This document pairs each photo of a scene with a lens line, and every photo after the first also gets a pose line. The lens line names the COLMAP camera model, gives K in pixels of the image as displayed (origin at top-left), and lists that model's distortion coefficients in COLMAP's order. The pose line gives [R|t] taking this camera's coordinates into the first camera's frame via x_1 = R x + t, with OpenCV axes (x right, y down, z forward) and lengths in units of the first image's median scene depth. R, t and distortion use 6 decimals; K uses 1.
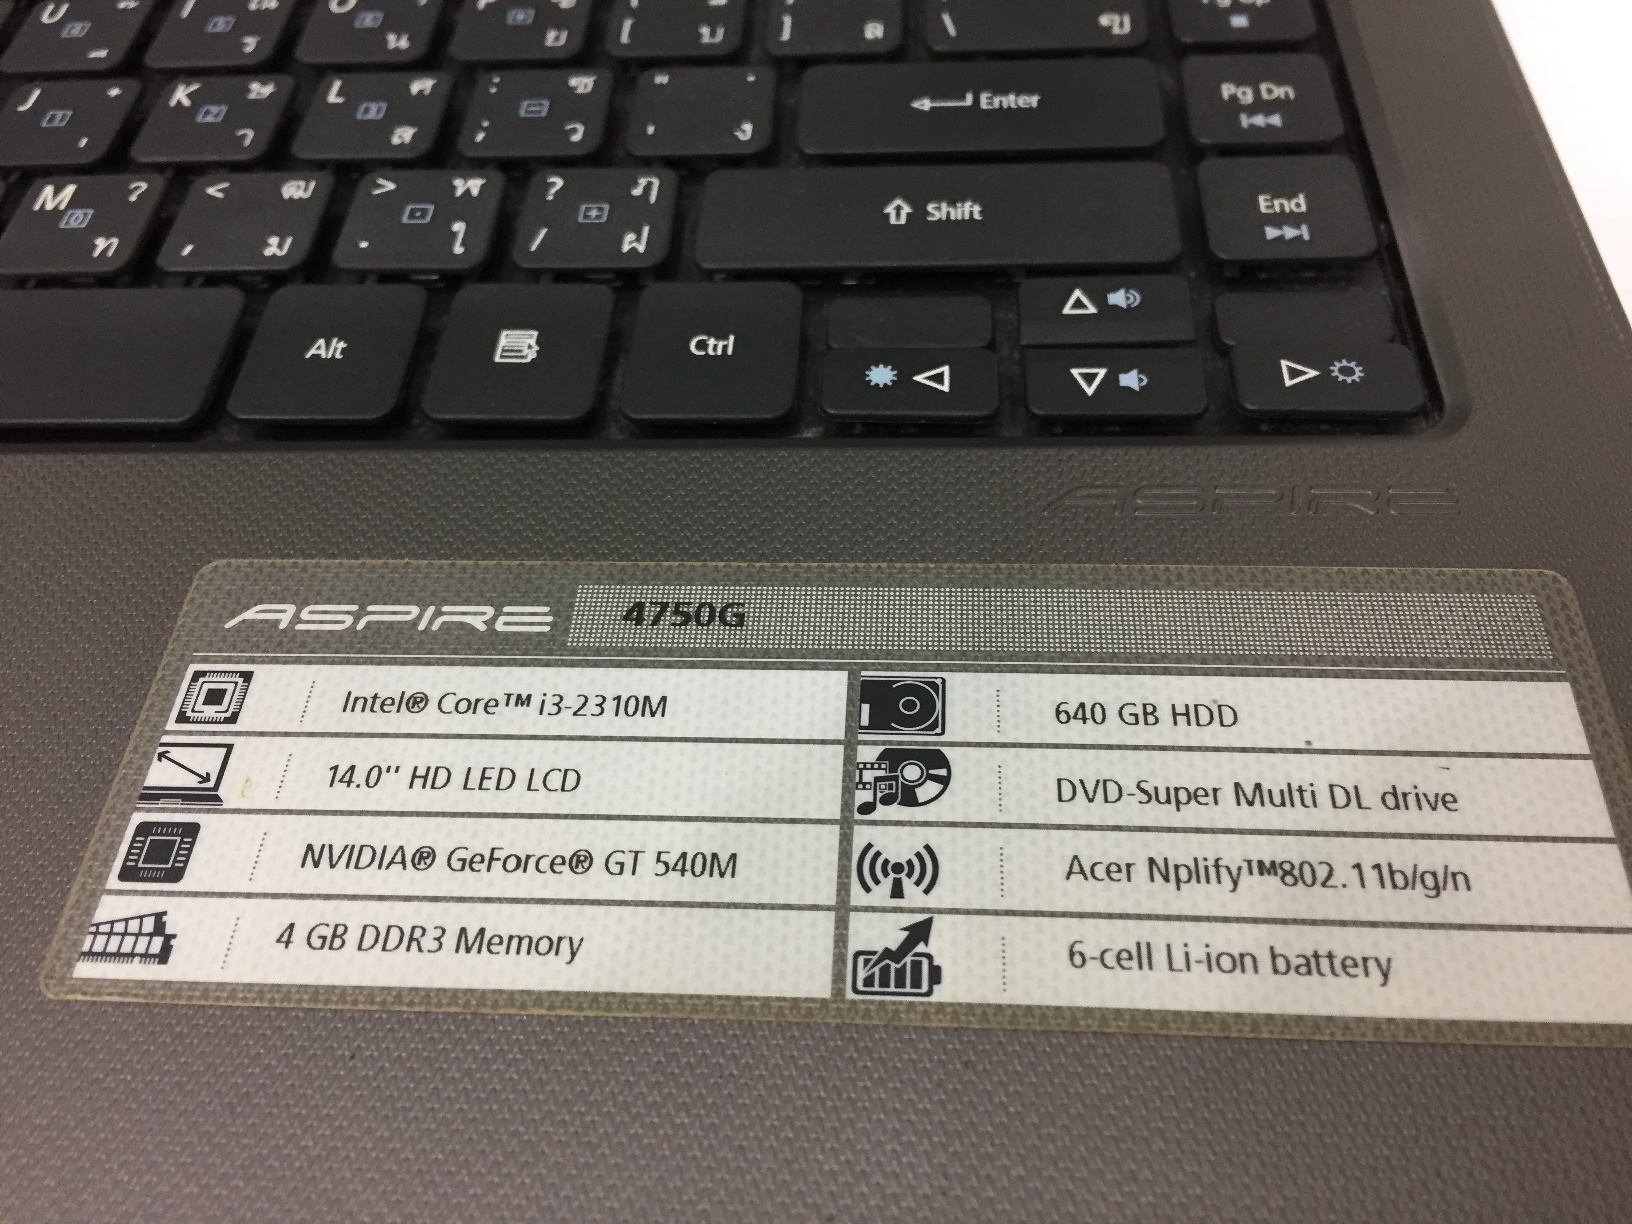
lens RADIAL K [[1418.0, 0, 814.5], [0, 1418.0, 639.8], [0, 0, 1]] dist [0.071192, -0.125226]
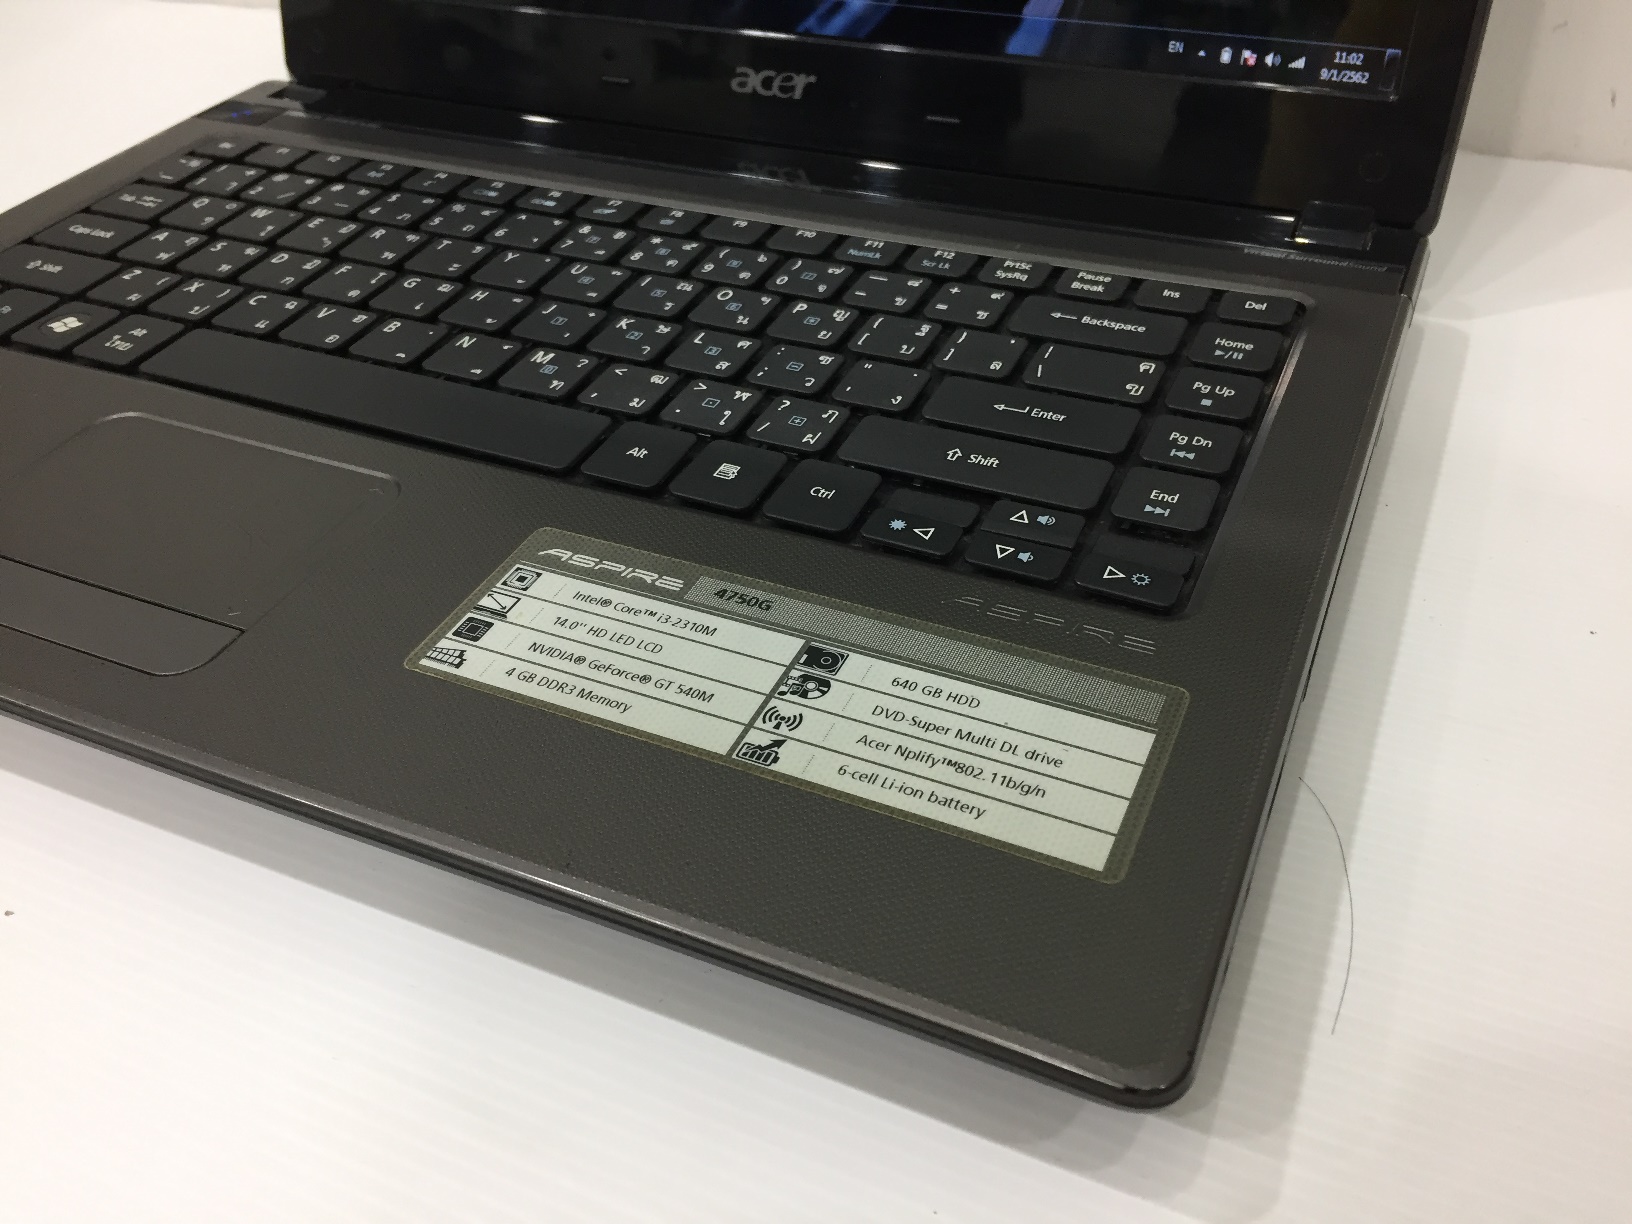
lens RADIAL K [[1391.4, 0, 811.9], [0, 1391.4, 632.9], [0, 0, 1]] dist [0.068162, -0.118958]
pose [[0.929117, 0.248773, -0.273594, 0.537872], [-0.302002, 0.937444, -0.173189, 0.332654], [0.213394, 0.243539, 0.946125, -0.794614]]
